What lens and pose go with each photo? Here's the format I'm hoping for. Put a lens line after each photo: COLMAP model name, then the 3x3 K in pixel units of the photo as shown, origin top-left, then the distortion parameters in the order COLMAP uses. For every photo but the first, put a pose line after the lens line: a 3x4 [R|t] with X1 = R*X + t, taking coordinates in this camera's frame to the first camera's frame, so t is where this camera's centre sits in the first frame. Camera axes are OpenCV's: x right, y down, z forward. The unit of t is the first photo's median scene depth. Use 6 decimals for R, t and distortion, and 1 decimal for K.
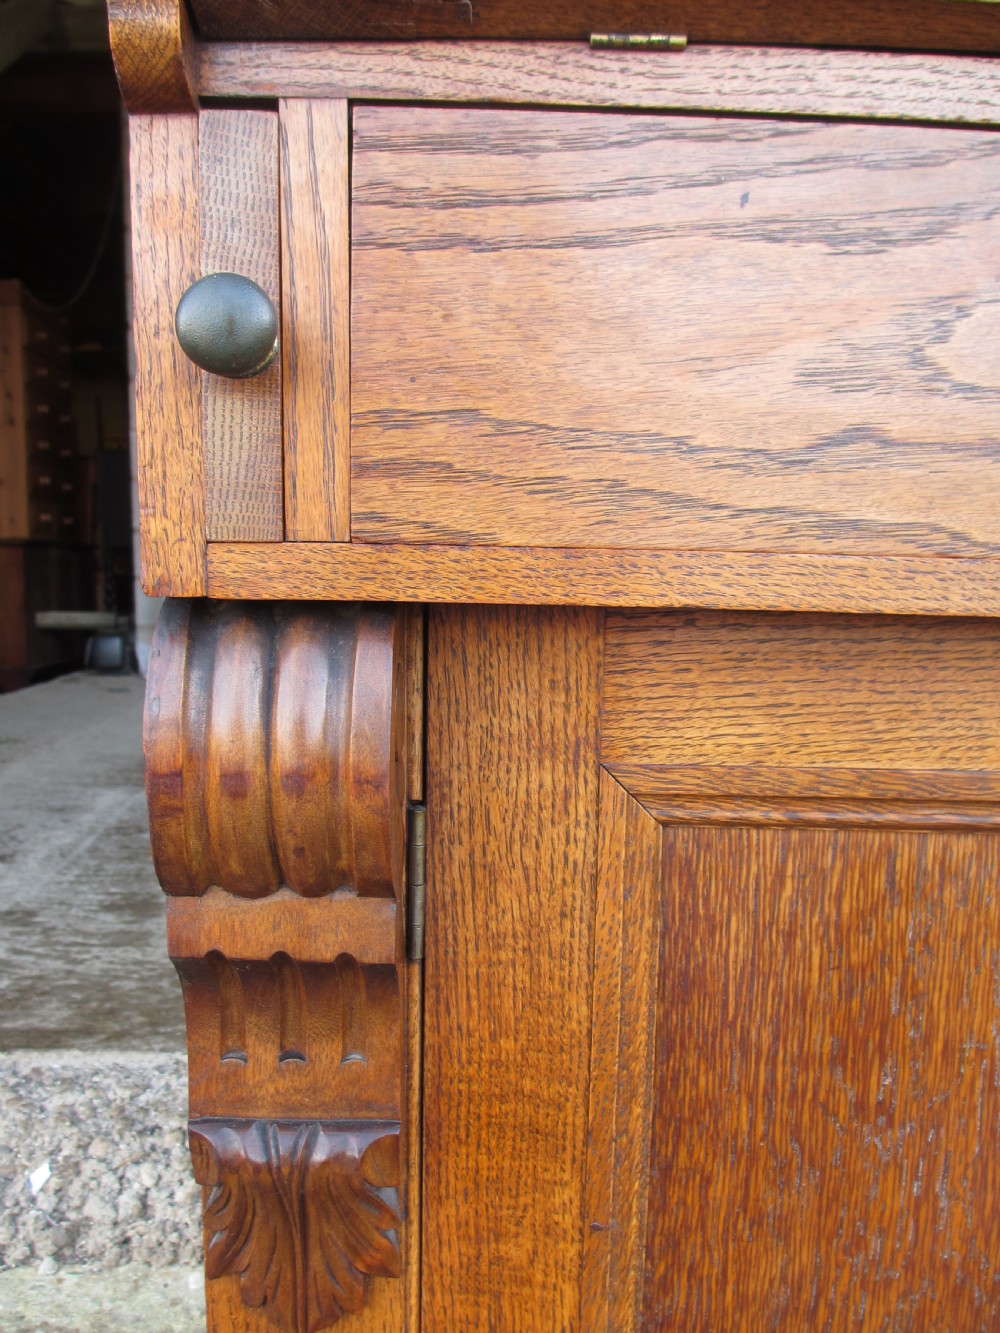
lens RADIAL K [[1114.2, 0, 500.2], [0, 1114.2, 674.7], [0, 0, 1]] dist [-0.048779, 0.012435]
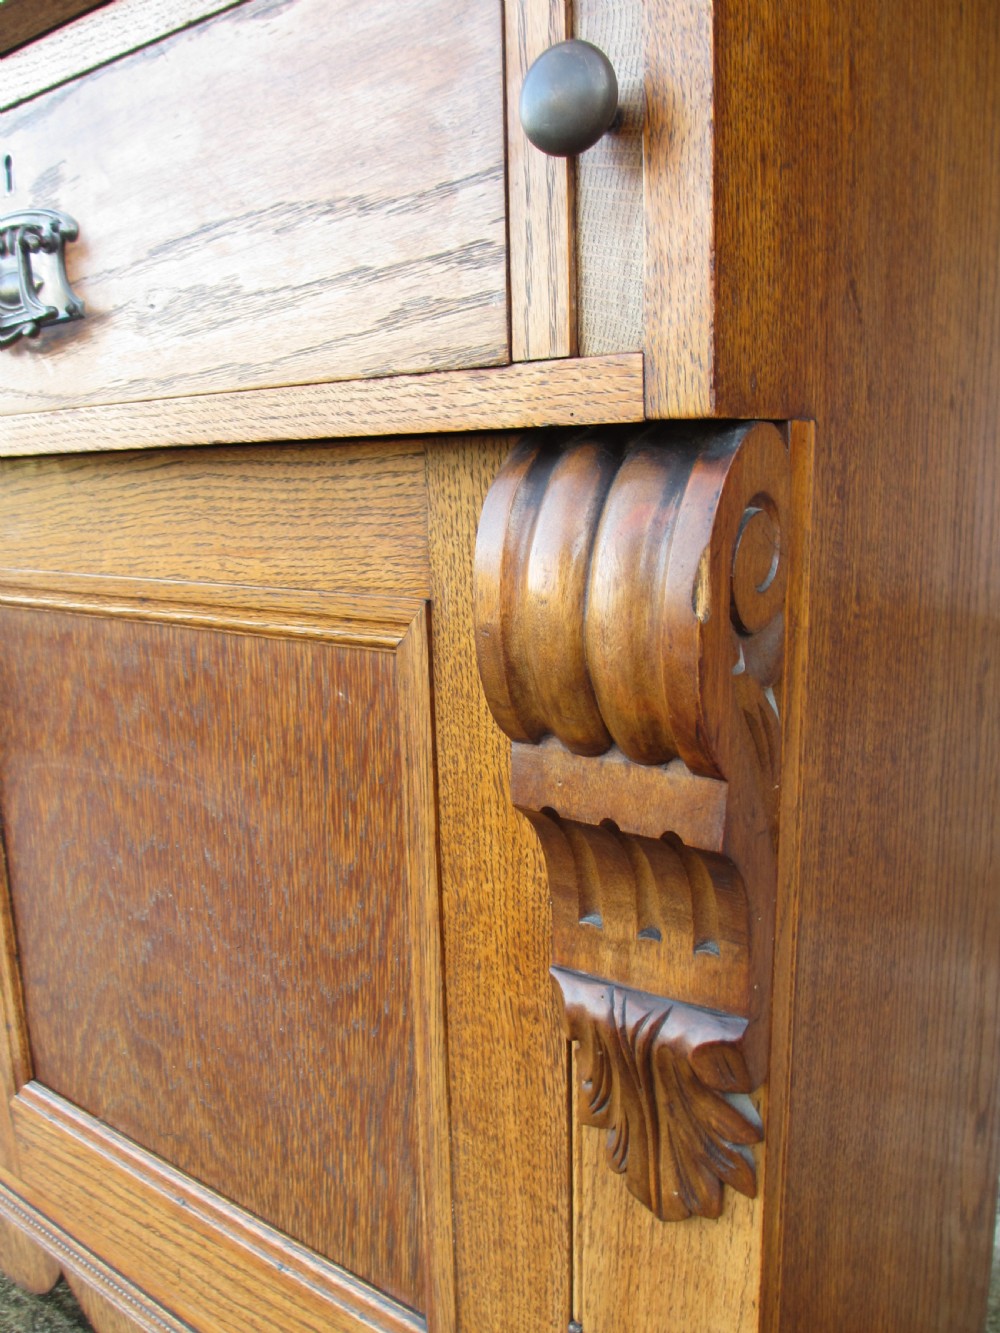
lens RADIAL K [[1114.2, 0, 512.3], [0, 1114.2, 676.7], [0, 0, 1]] dist [-0.048779, 0.012435]
pose [[0.770174, 0.084299, -0.632239, 3.105544], [-0.036678, 0.995441, 0.088046, 0.102421], [0.636779, -0.044622, 0.769754, 0.276383]]
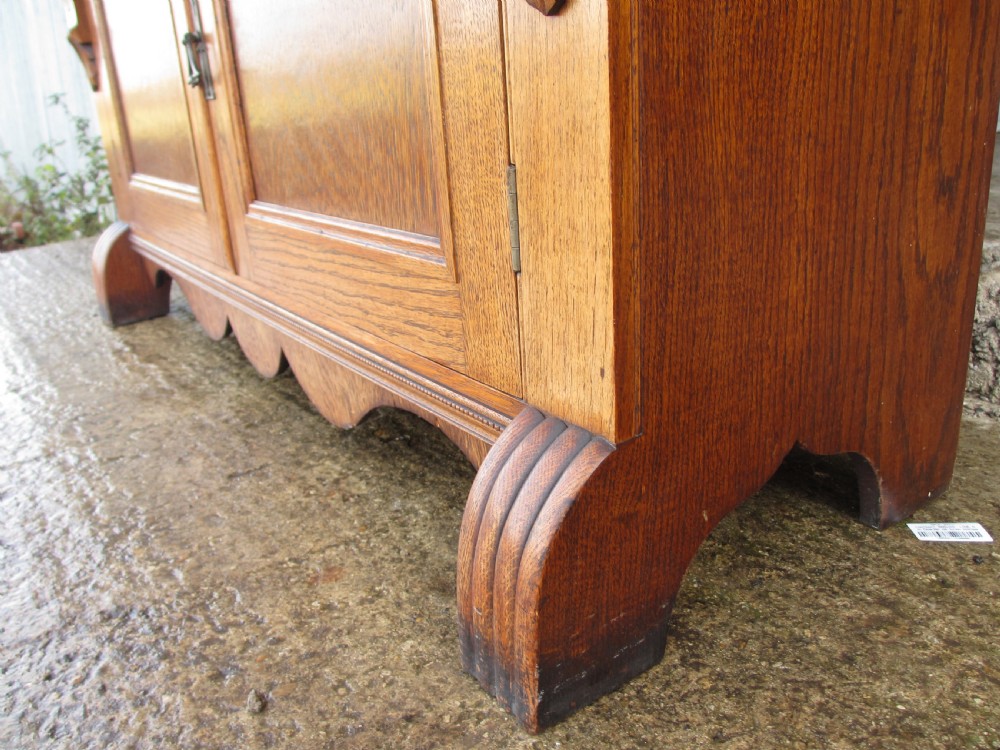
lens RADIAL K [[835.9, 0, 504.1], [0, 835.9, 369.2], [0, 0, 1]] dist [-0.048779, 0.012435]
pose [[0.554185, 0.218315, -0.803254, 3.453301], [-0.042091, 0.971109, 0.234896, 0.835365], [0.831329, -0.096366, 0.547363, 0.490528]]
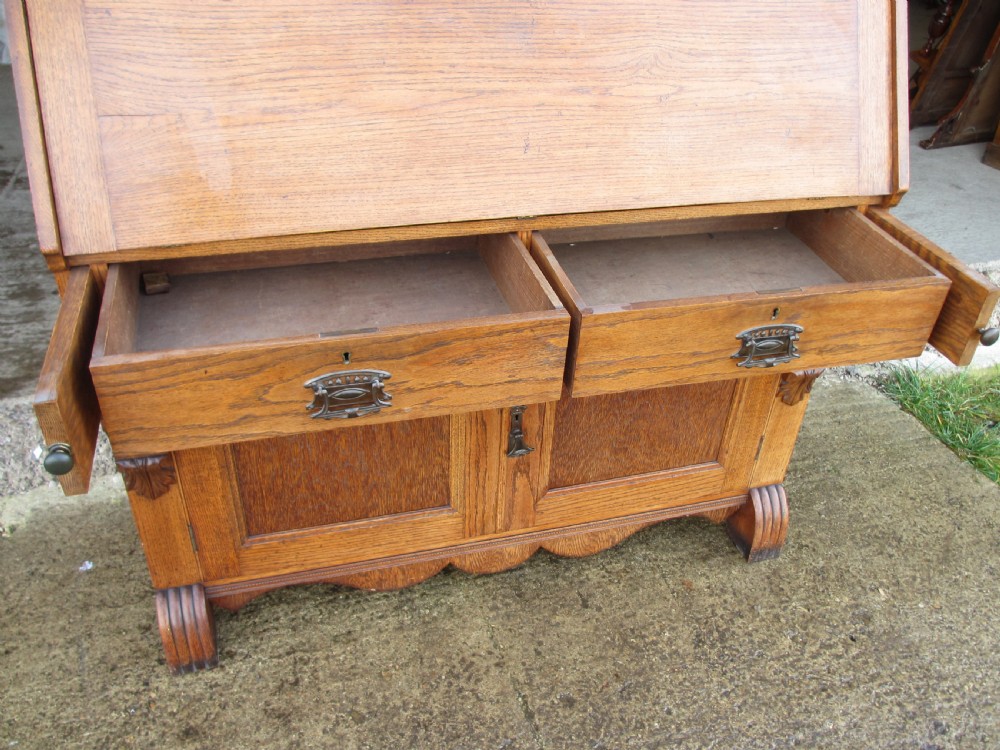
lens RADIAL K [[835.9, 0, 505.8], [0, 835.9, 375.5], [0, 0, 1]] dist [-0.048779, 0.012435]
pose [[0.966602, -0.123617, 0.224496, 0.469139], [0.009362, 0.892425, 0.451099, -1.237324], [-0.256110, -0.433932, 0.863777, -1.875434]]
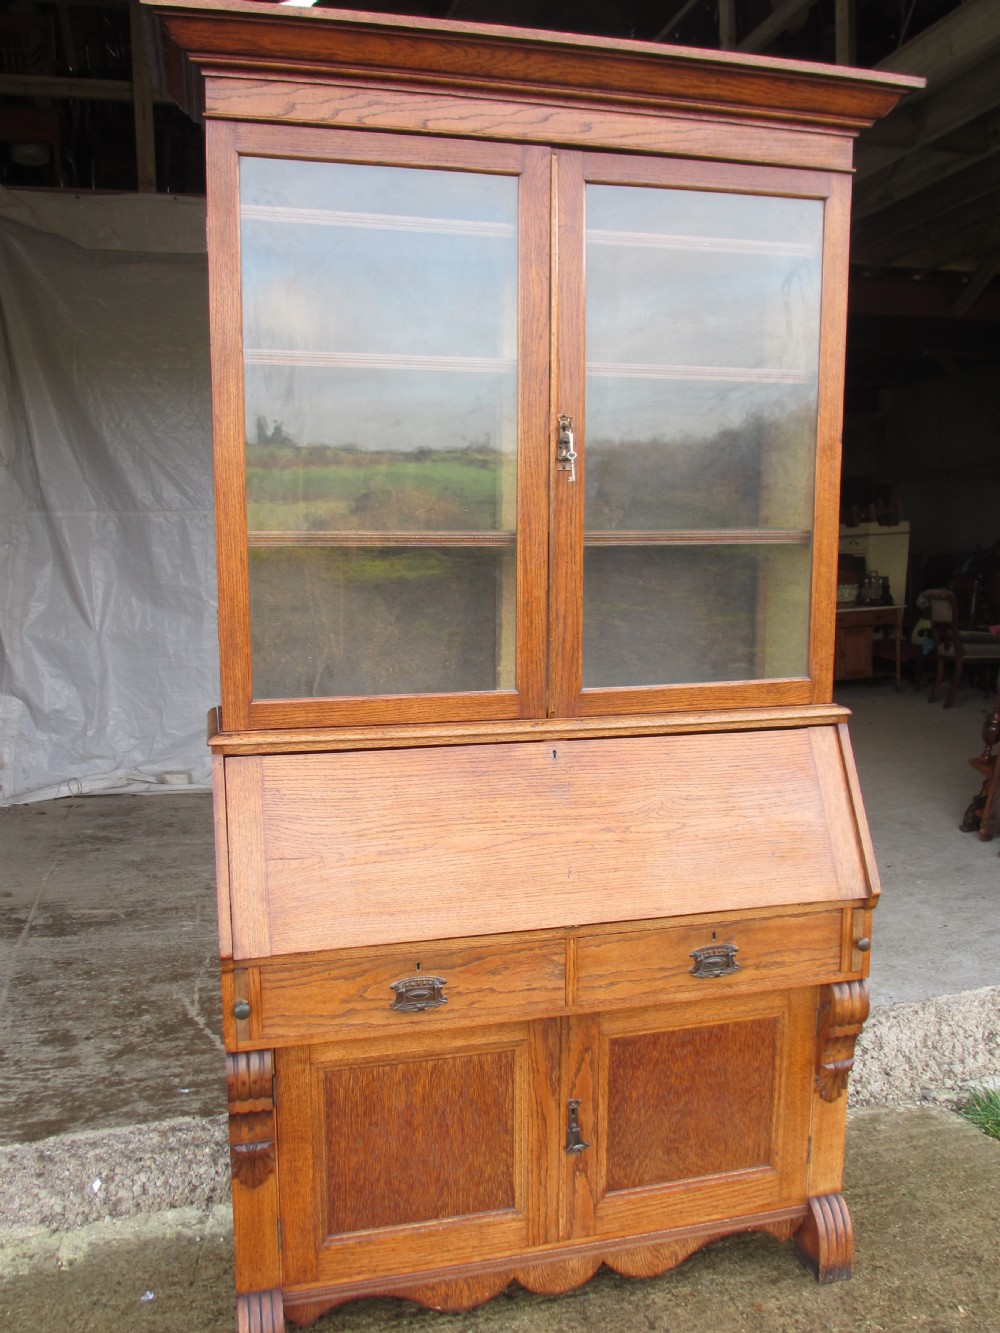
lens RADIAL K [[1114.2, 0, 499.5], [0, 1114.2, 660.6], [0, 0, 1]] dist [-0.048779, 0.012435]
pose [[0.972399, -0.049358, 0.228042, -0.123335], [0.050597, 0.998719, 0.000414, -1.620644], [-0.227770, 0.011135, 0.973651, -3.896080]]
